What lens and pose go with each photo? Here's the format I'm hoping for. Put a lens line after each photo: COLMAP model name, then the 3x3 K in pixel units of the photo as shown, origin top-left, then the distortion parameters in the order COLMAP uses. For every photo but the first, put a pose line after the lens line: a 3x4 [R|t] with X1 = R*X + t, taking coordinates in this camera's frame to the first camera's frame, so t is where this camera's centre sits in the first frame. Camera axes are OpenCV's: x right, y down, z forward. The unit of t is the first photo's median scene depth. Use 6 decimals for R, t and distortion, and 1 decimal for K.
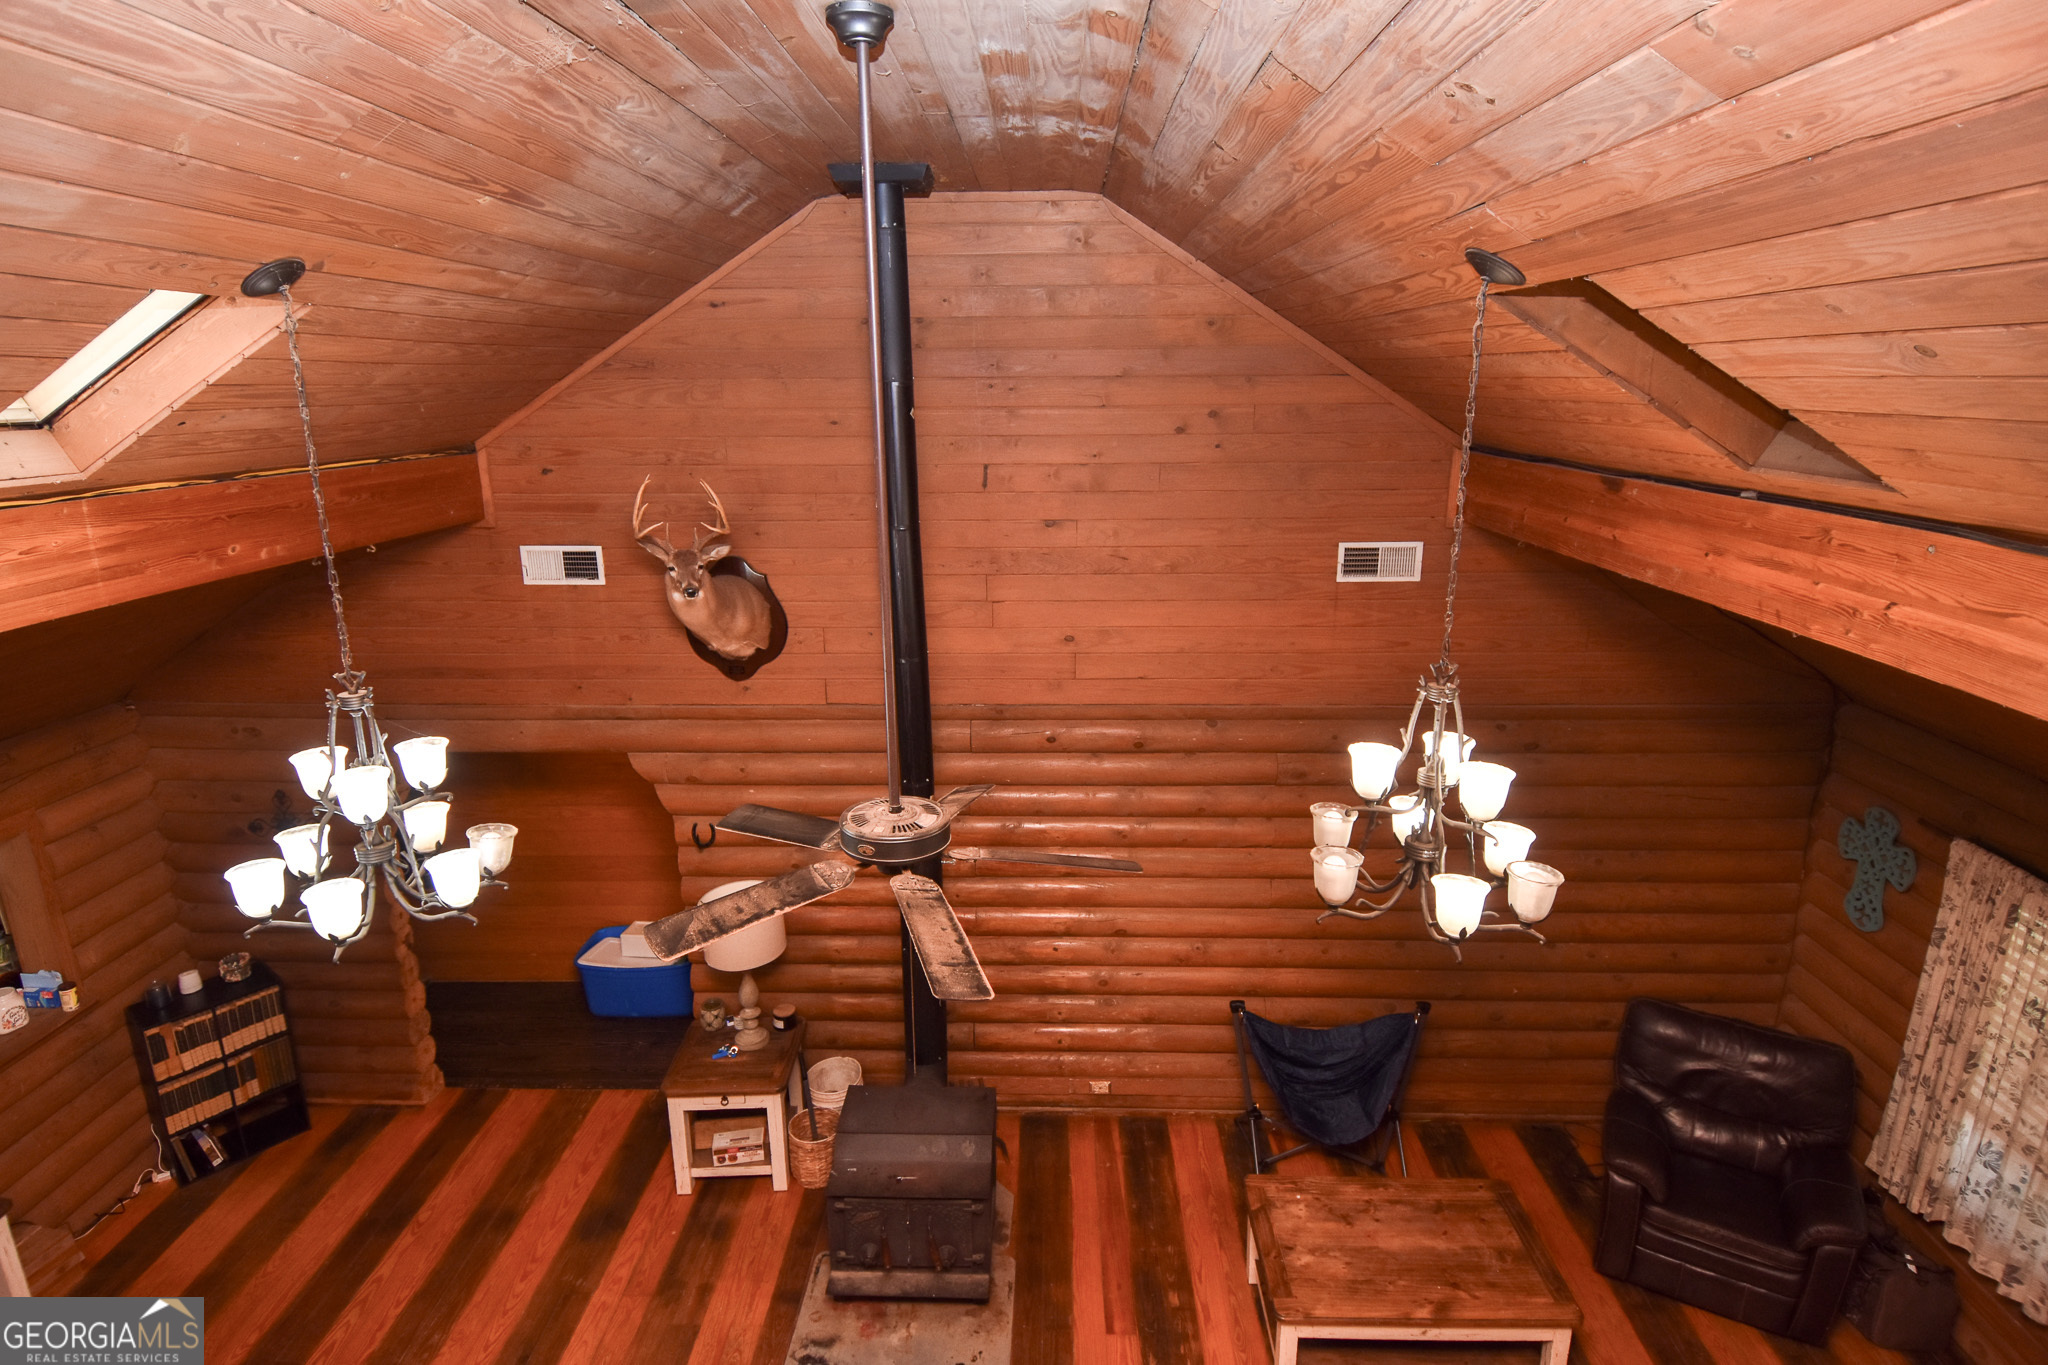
lens RADIAL K [[1071.3, 0, 1021.8], [0, 1071.3, 669.5], [0, 0, 1]] dist [0.058633, -0.060131]
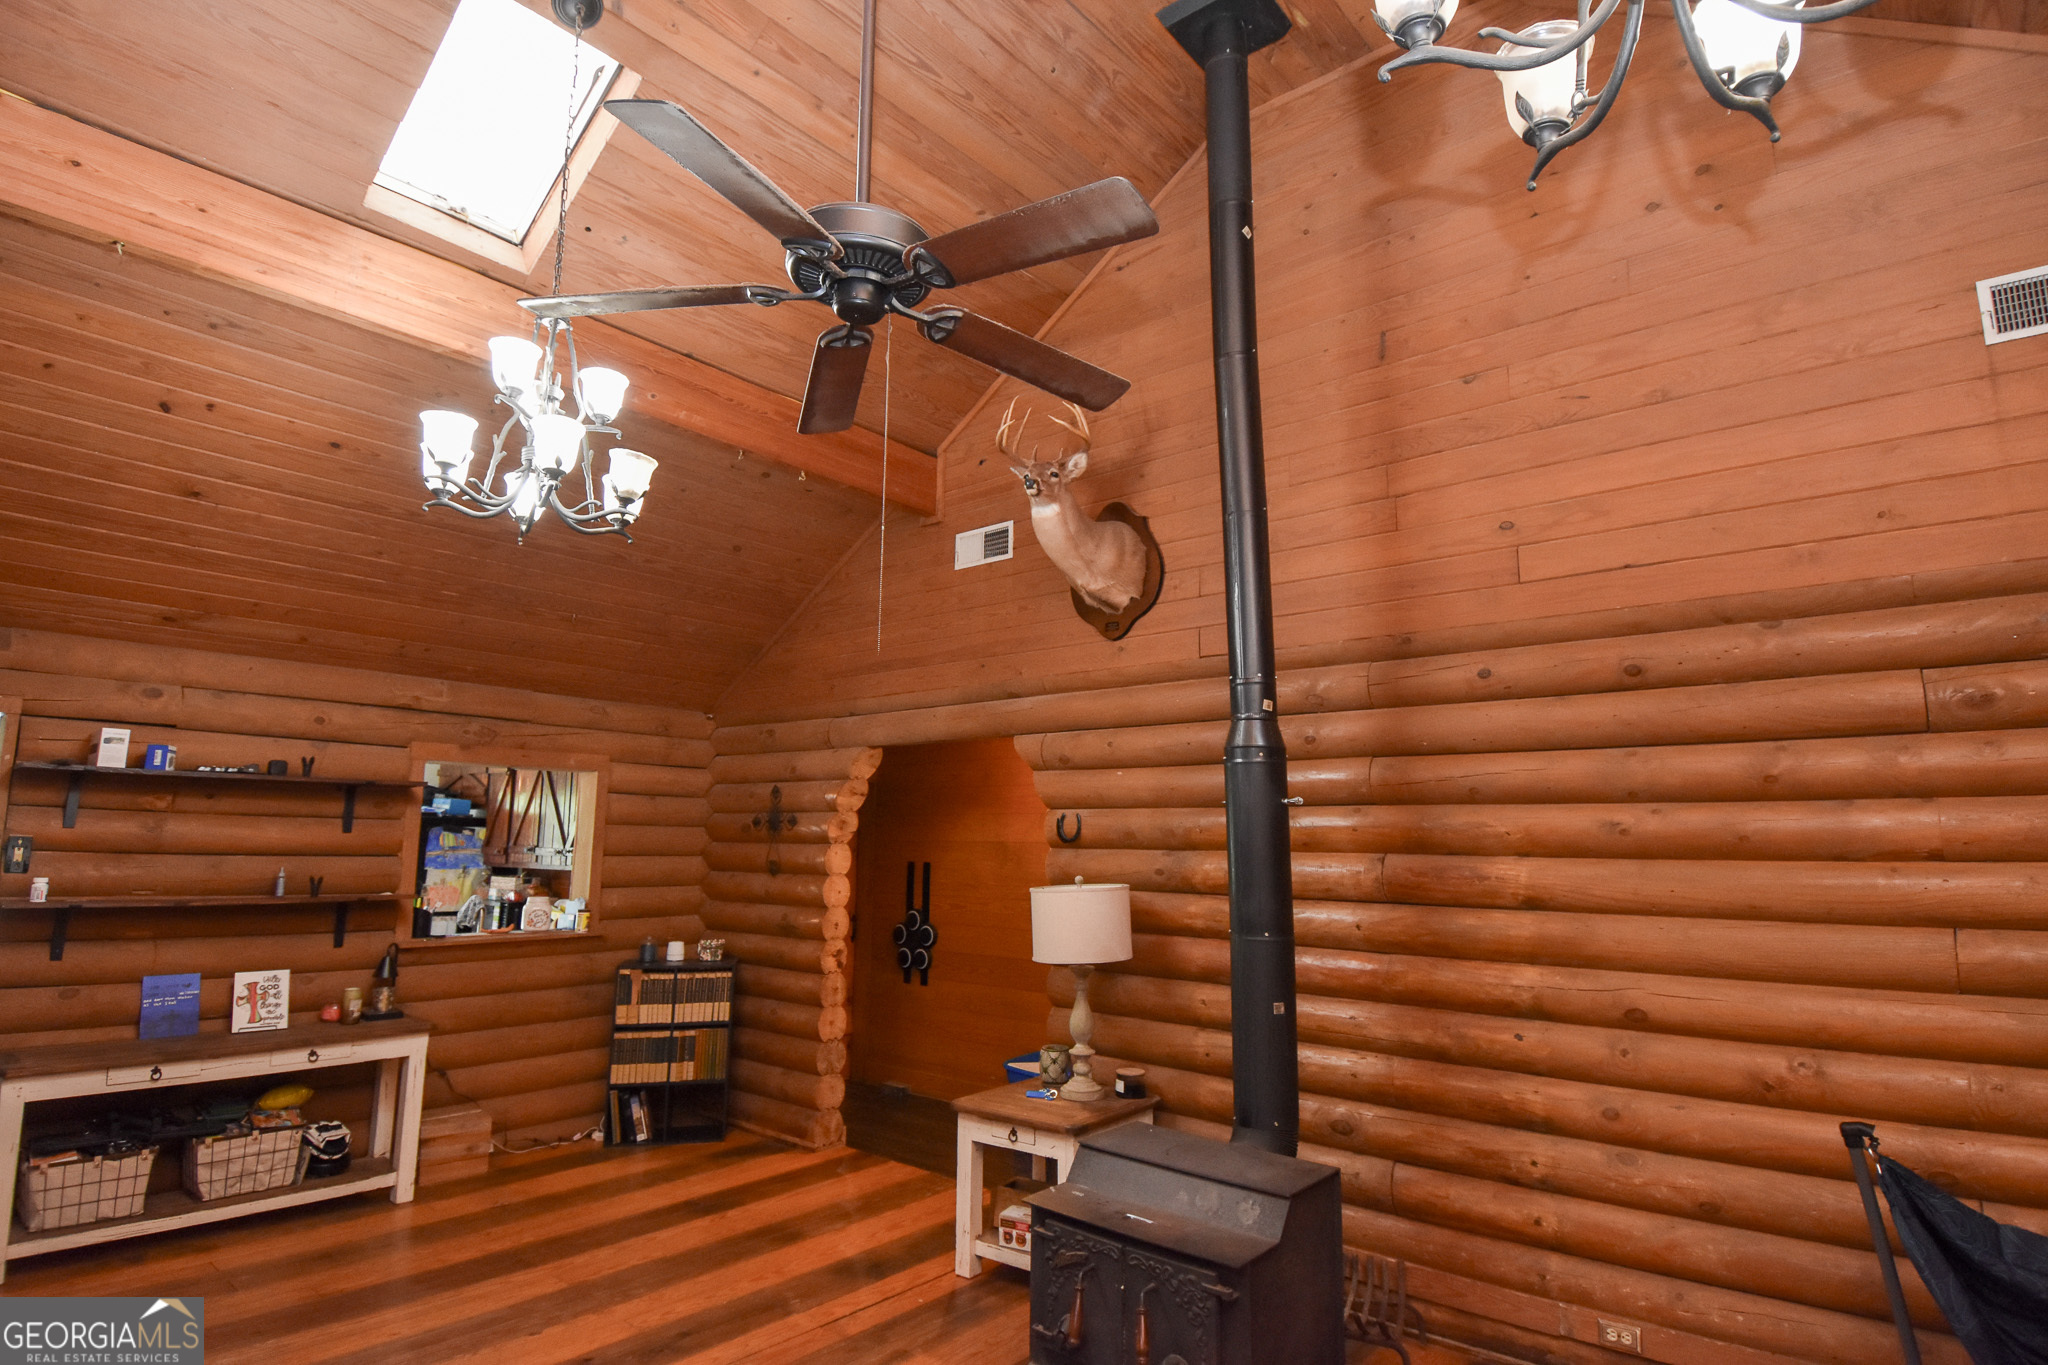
lens RADIAL K [[1071.3, 0, 1021.8], [0, 1071.3, 669.5], [0, 0, 1]] dist [0.058633, -0.060131]
pose [[0.774969, -0.087367, -0.625932, 0.232728], [-0.176980, 0.920774, -0.347641, 0.358383], [0.606714, 0.380188, 0.698108, 0.347807]]
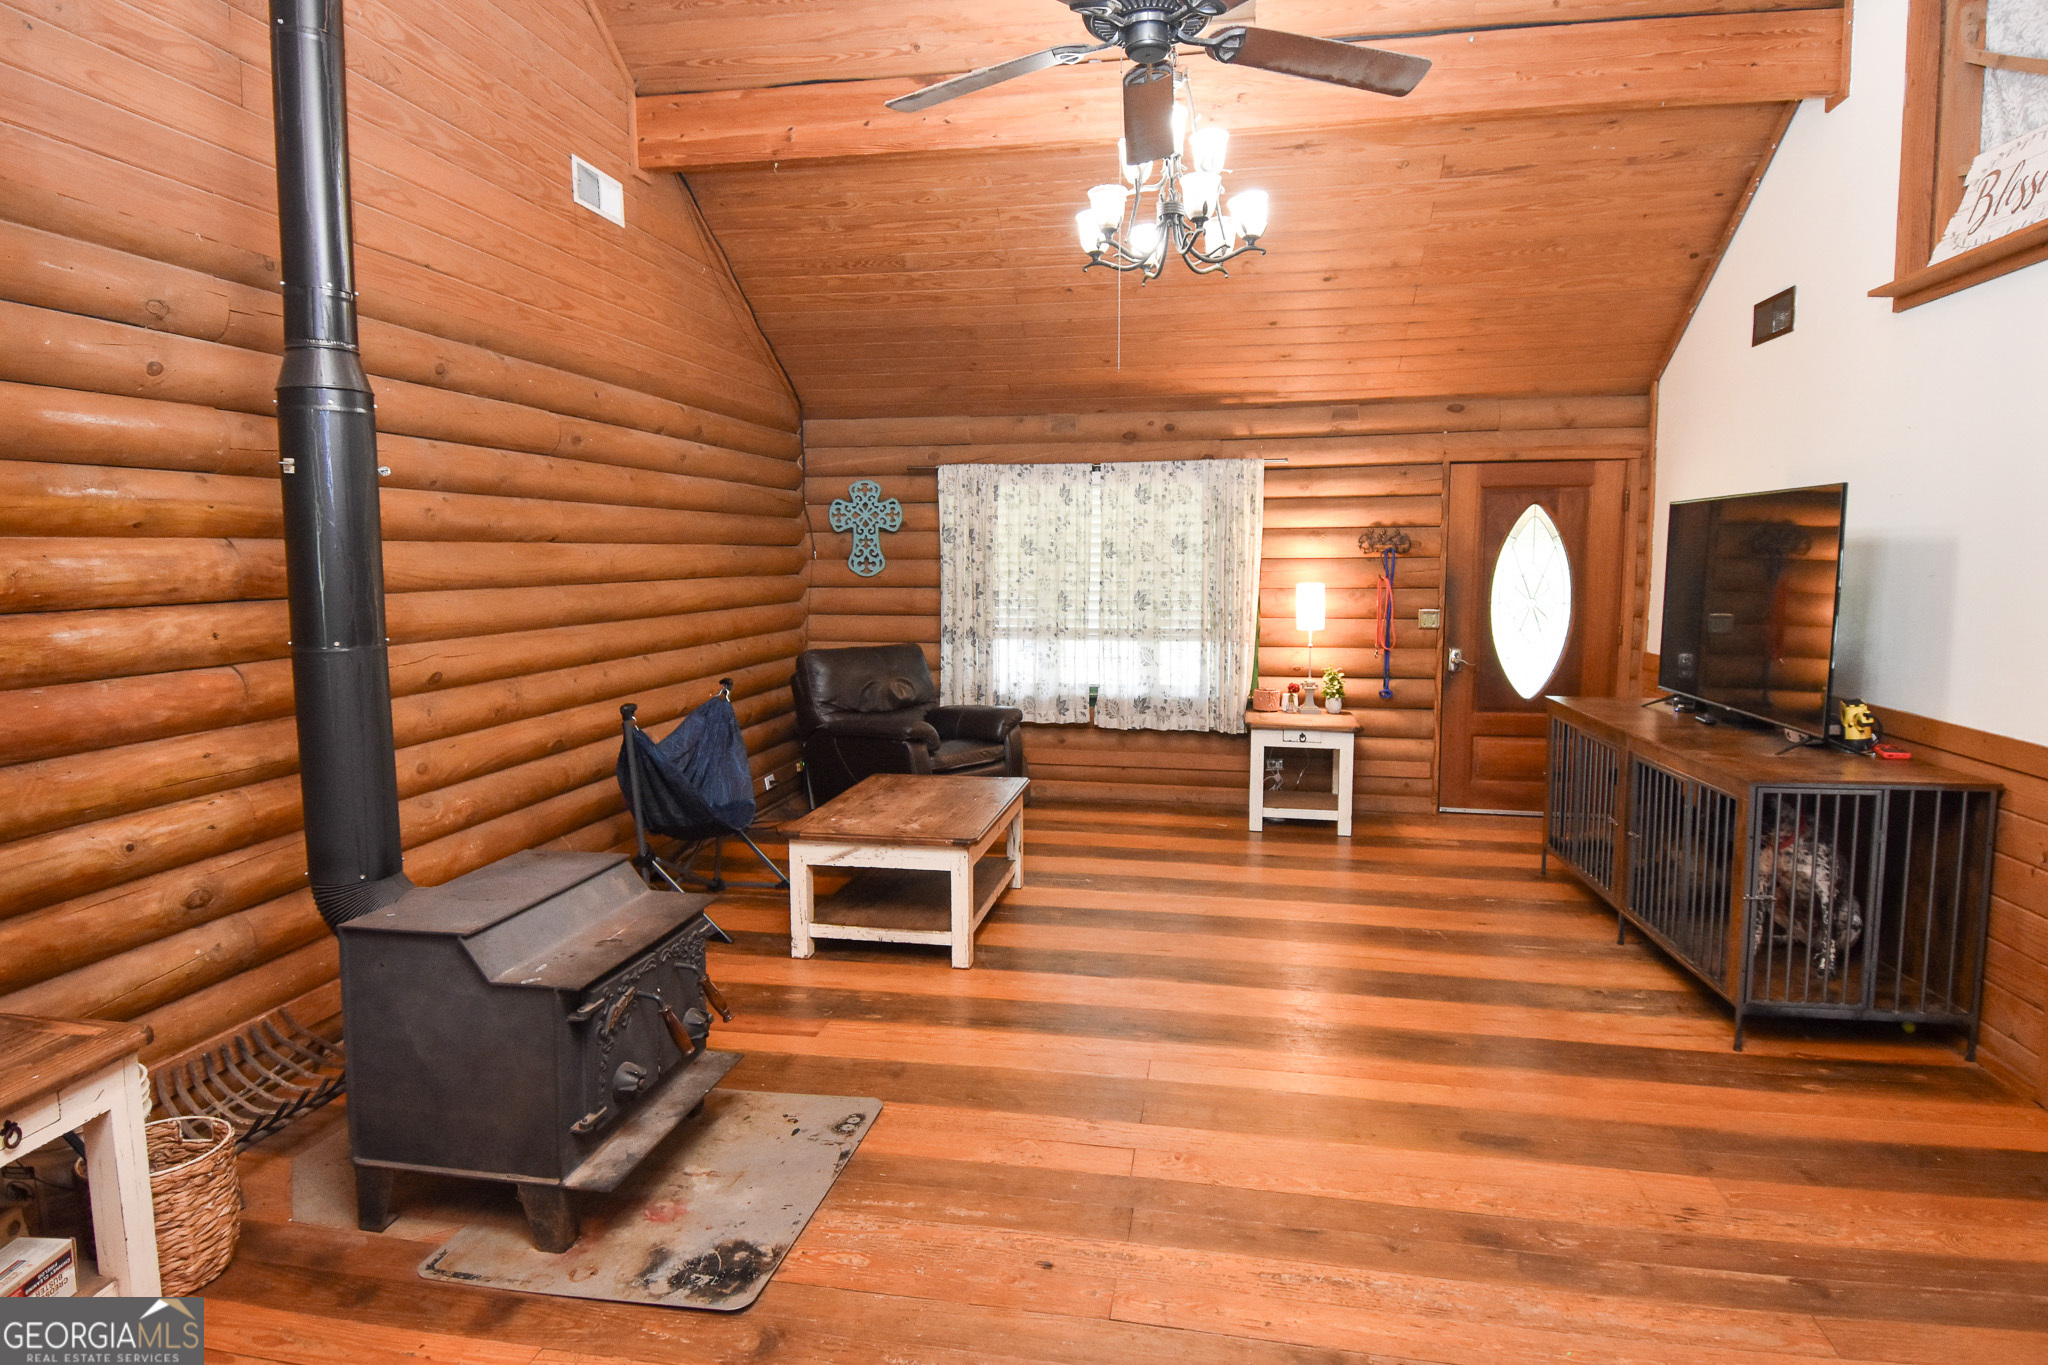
lens RADIAL K [[1119.9, 0, 1031.4], [0, 1119.9, 667.6], [0, 0, 1]] dist [0.063555, -0.065399]
pose [[0.148706, -0.095744, 0.984235, -0.566361], [0.254930, 0.965372, 0.055392, 0.312887], [-0.955457, 0.242674, 0.167965, 0.577036]]
